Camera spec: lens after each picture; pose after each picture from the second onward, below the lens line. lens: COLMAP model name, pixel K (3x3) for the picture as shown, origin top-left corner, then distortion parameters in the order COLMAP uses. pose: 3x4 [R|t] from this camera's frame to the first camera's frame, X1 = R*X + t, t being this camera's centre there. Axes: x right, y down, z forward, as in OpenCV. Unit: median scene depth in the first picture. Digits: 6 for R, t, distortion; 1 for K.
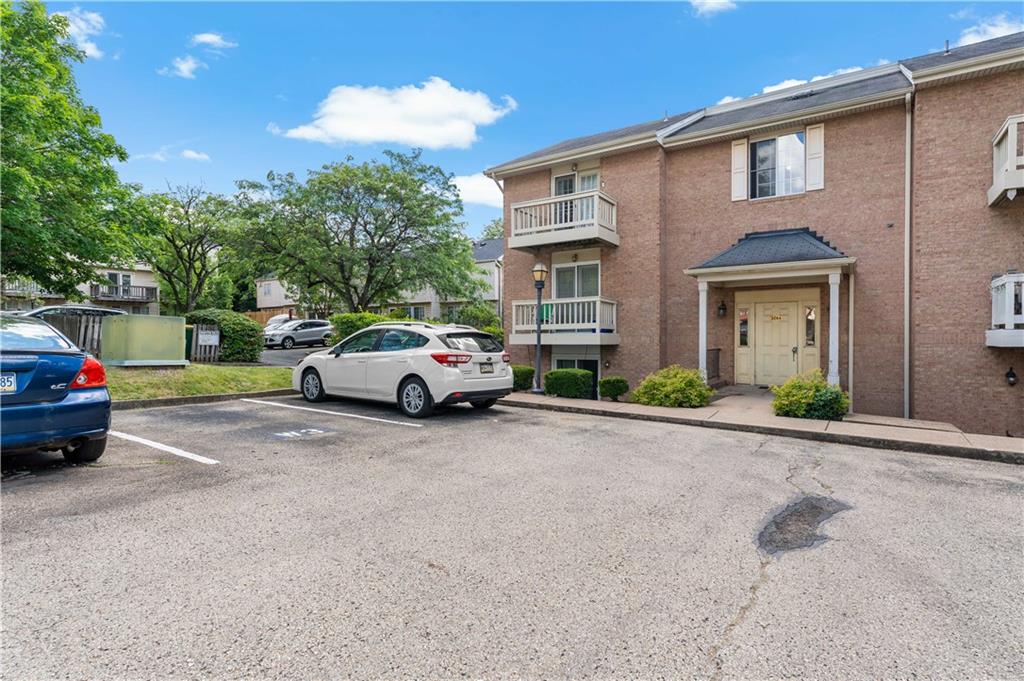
lens RADIAL K [[518.8, 0, 513.1], [0, 518.8, 343.1], [0, 0, 1]] dist [-0.001223, 0.001083]
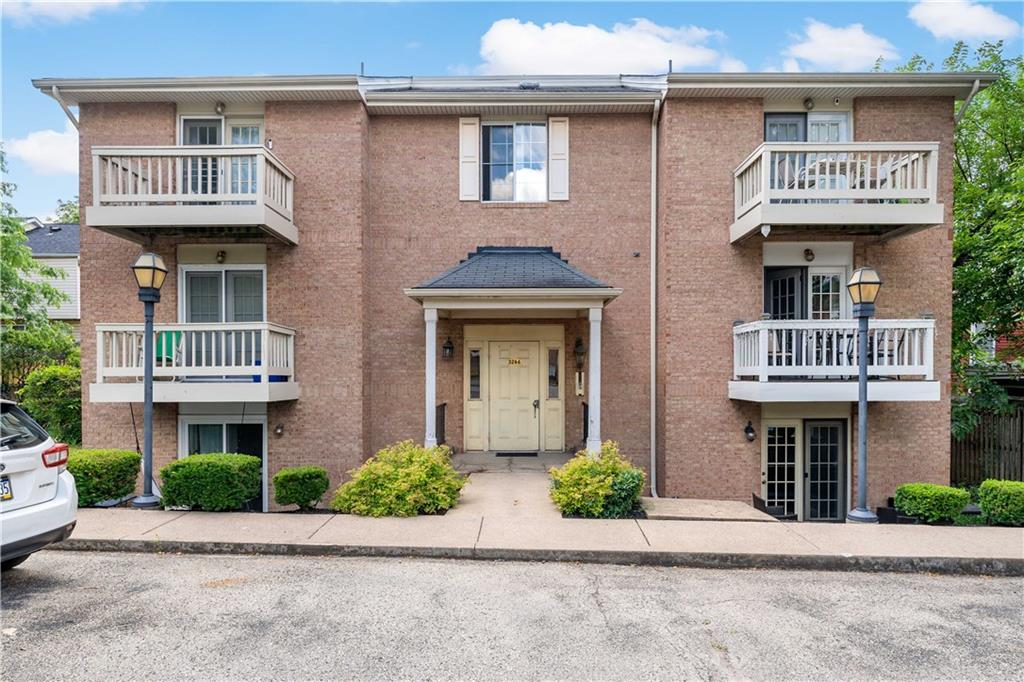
lens RADIAL K [[610.5, 0, 518.6], [0, 610.5, 378.0], [0, 0, 1]] dist [0.002658, -0.003882]
pose [[0.836360, -0.002942, 0.548173, 0.024136], [0.004349, 0.999990, -0.001268, -0.026906], [-0.548163, 0.003445, 0.836364, 0.281601]]
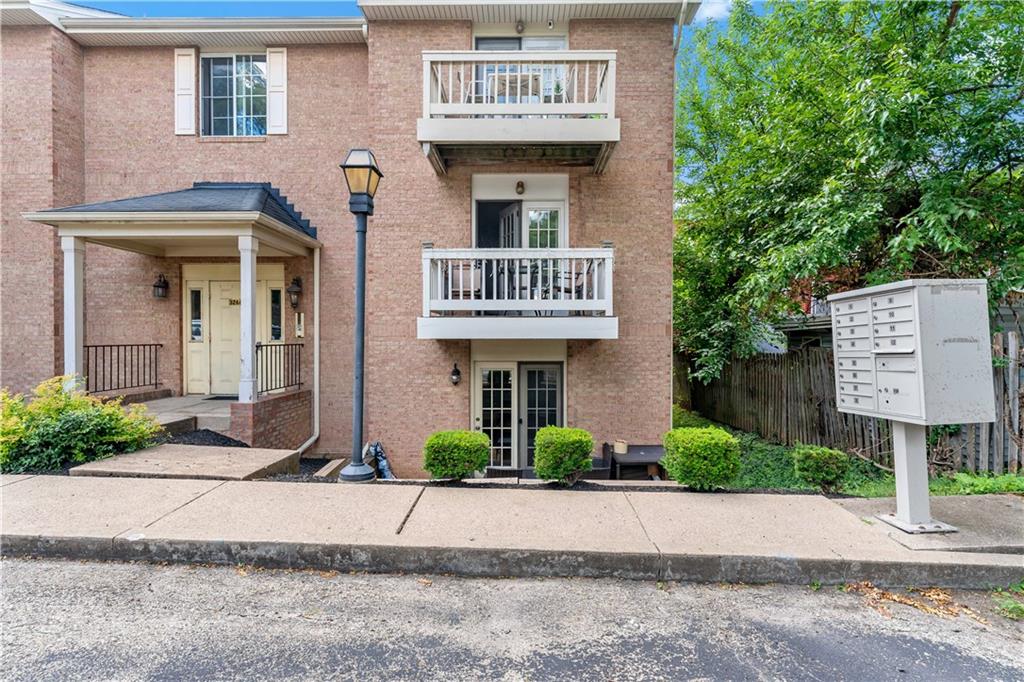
lens RADIAL K [[498.8, 0, 512.0], [0, 498.8, 342.5], [0, 0, 1]] dist [-0.001582, -0.000483]
pose [[0.841252, 0.001162, 0.540643, 0.517833], [-0.000174, 0.999998, -0.001878, 0.011099], [-0.540644, 0.001486, 0.841250, 0.219571]]
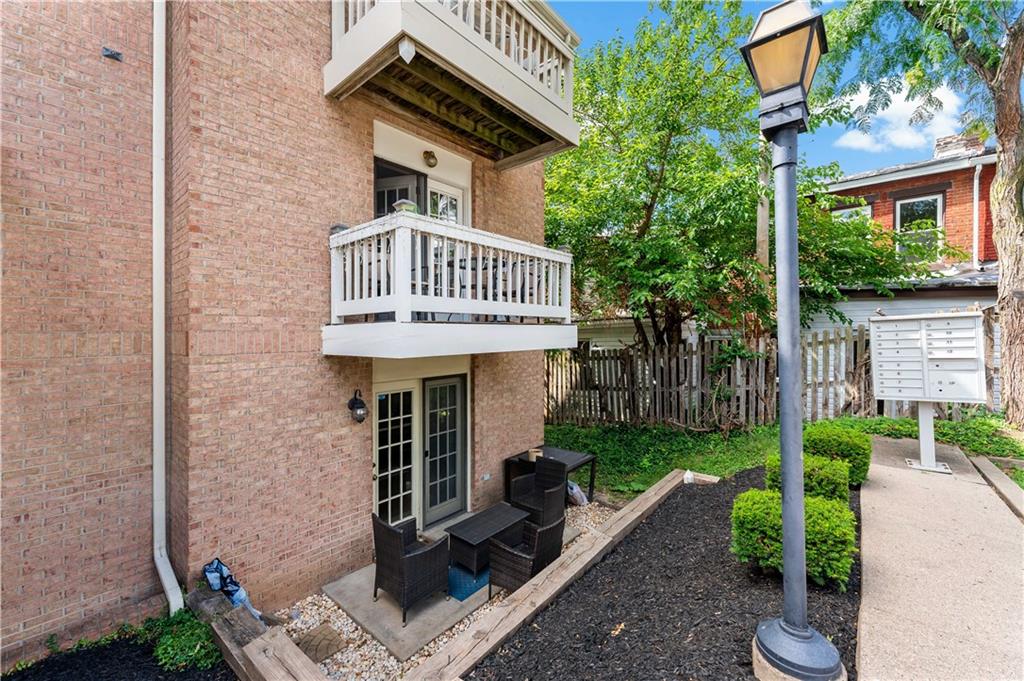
lens RADIAL K [[413.5, 0, 522.7], [0, 413.5, 330.6], [0, 0, 1]] dist [0.000501, -0.000022]
pose [[0.103877, 0.010915, 0.994530, 0.458102], [0.017482, 0.999765, -0.012798, -0.009455], [-0.994436, 0.018715, 0.103662, 0.673917]]
